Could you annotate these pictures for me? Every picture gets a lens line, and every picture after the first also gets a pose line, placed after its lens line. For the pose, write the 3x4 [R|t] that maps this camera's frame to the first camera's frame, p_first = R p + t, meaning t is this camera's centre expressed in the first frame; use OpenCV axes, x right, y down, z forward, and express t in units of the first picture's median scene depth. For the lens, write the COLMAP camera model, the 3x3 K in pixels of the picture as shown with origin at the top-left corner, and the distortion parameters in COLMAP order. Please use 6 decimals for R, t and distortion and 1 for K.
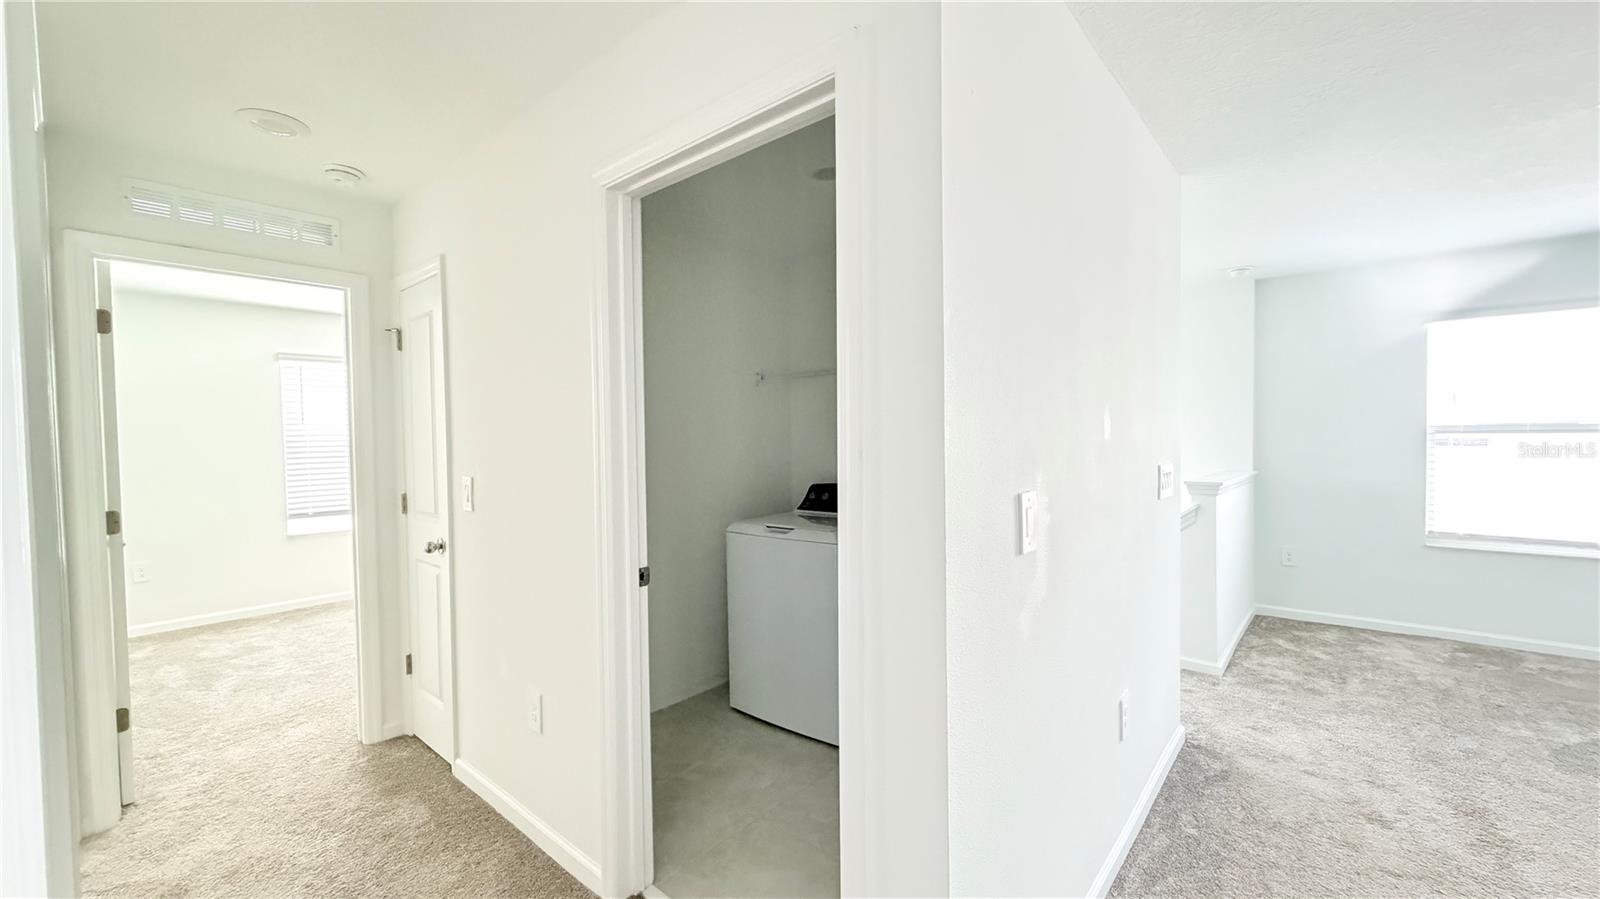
lens RADIAL K [[642.2, 0, 797.4], [0, 642.2, 449.9], [0, 0, 1]] dist [0.002648, 0.000195]
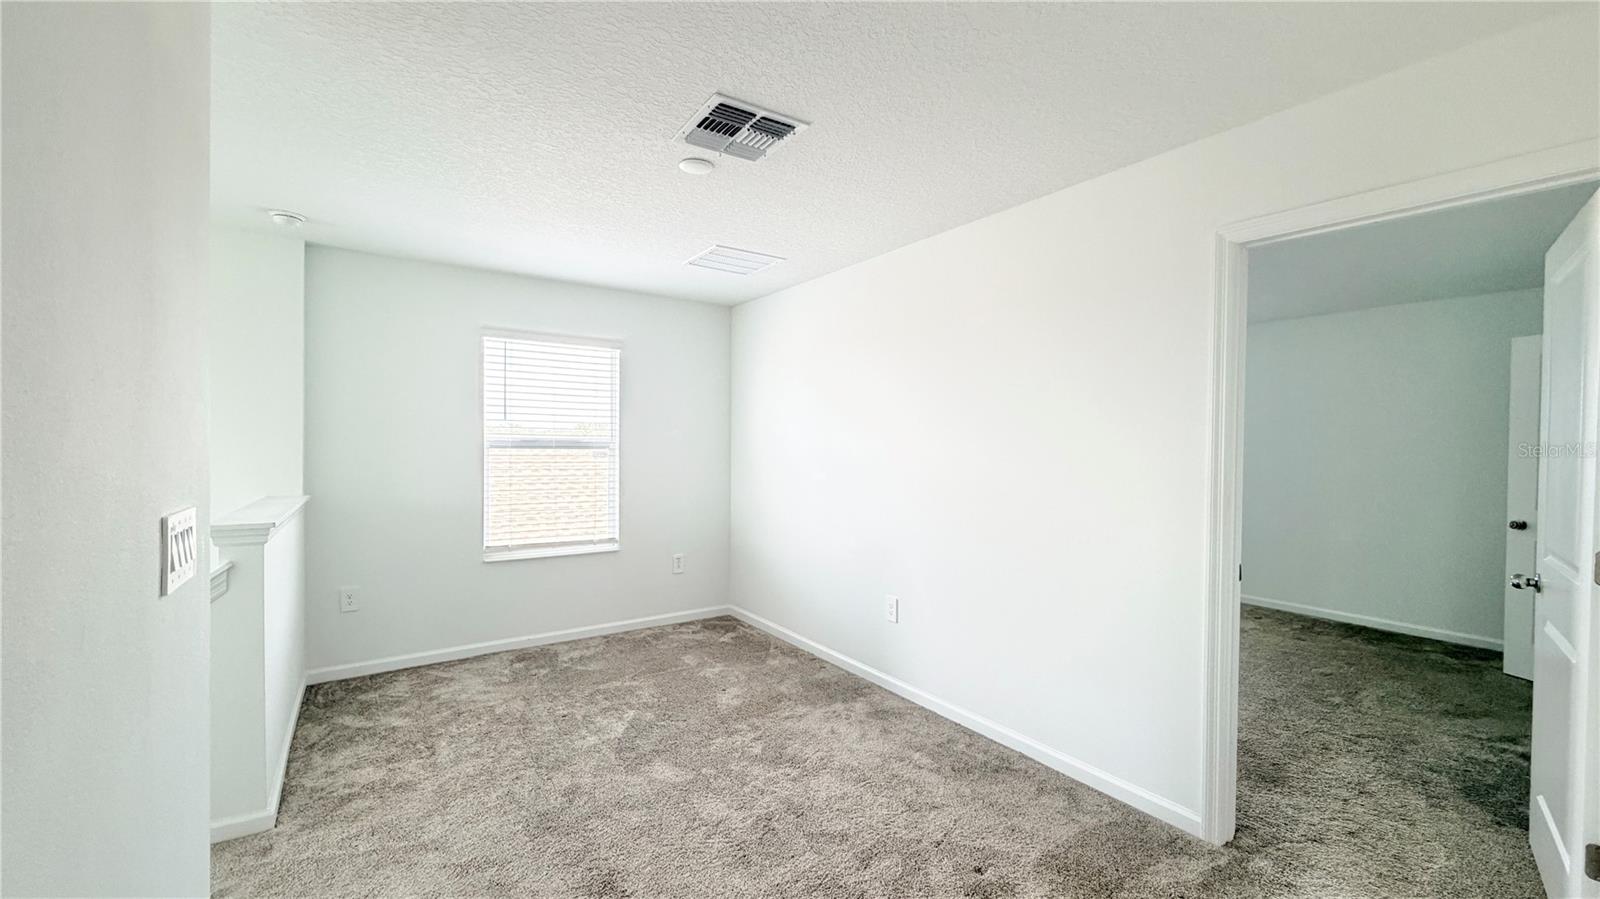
lens RADIAL K [[642.2, 0, 797.4], [0, 642.2, 449.9], [0, 0, 1]] dist [0.002648, 0.000195]
pose [[0.258961, 0.004371, 0.965878, 0.164270], [0.013526, 0.999875, -0.008151, -0.009004], [-0.965793, 0.015175, 0.258870, 0.307170]]
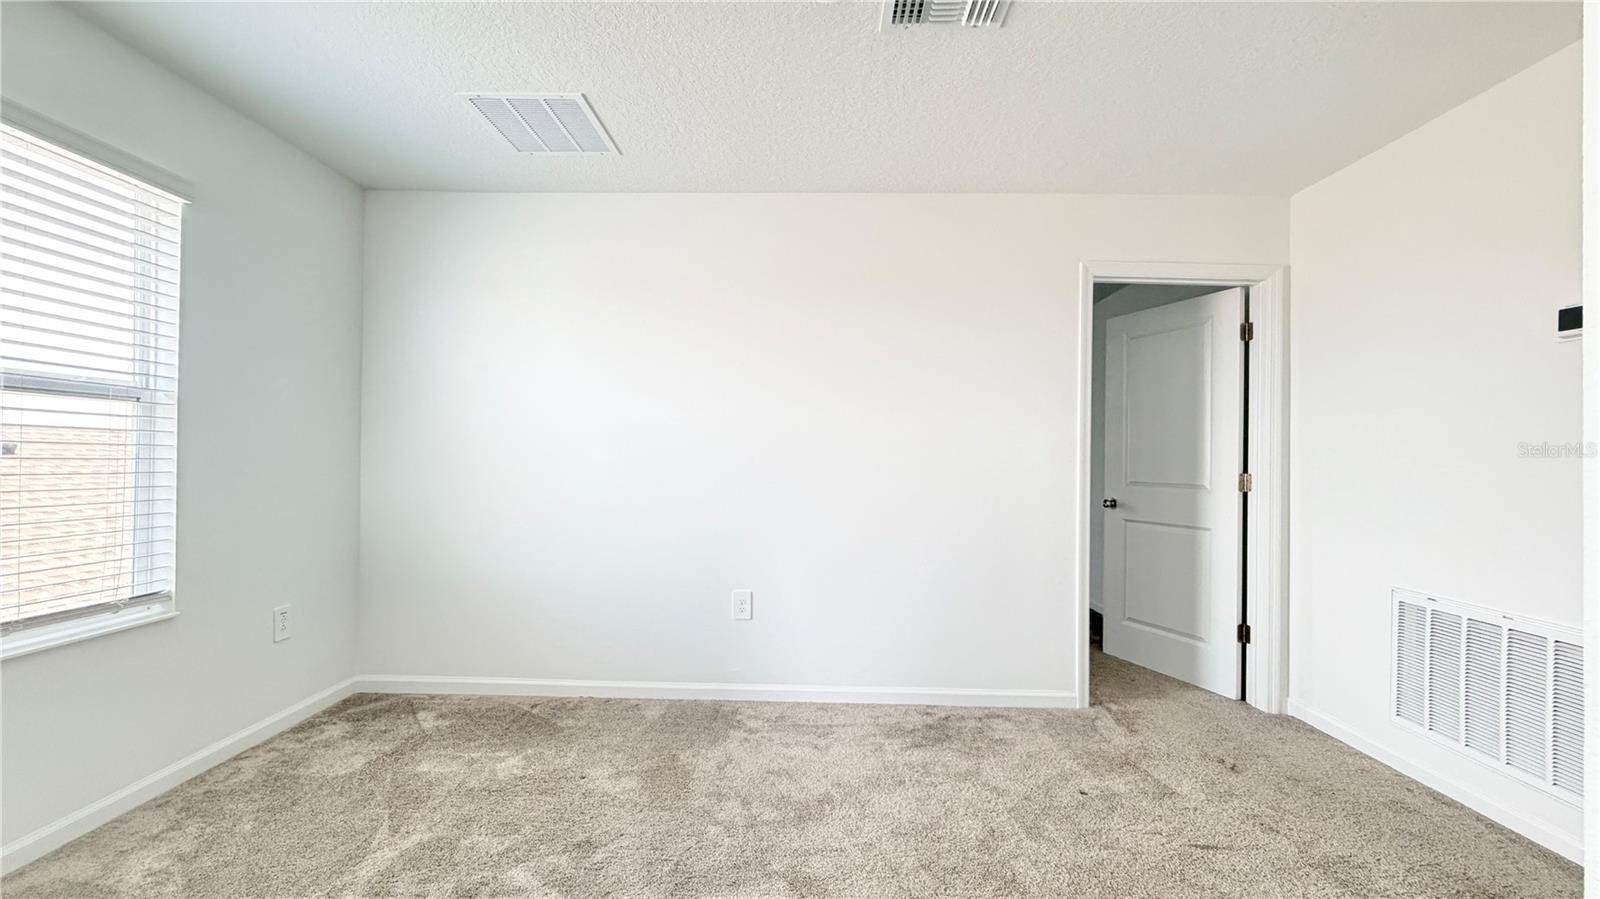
lens RADIAL K [[642.2, 0, 797.4], [0, 642.2, 449.9], [0, 0, 1]] dist [0.002648, 0.000195]
pose [[-0.638759, 0.012955, 0.769298, 0.442003], [0.013739, 0.999891, -0.005431, 0.027506], [-0.769285, 0.007100, -0.638867, 0.893335]]
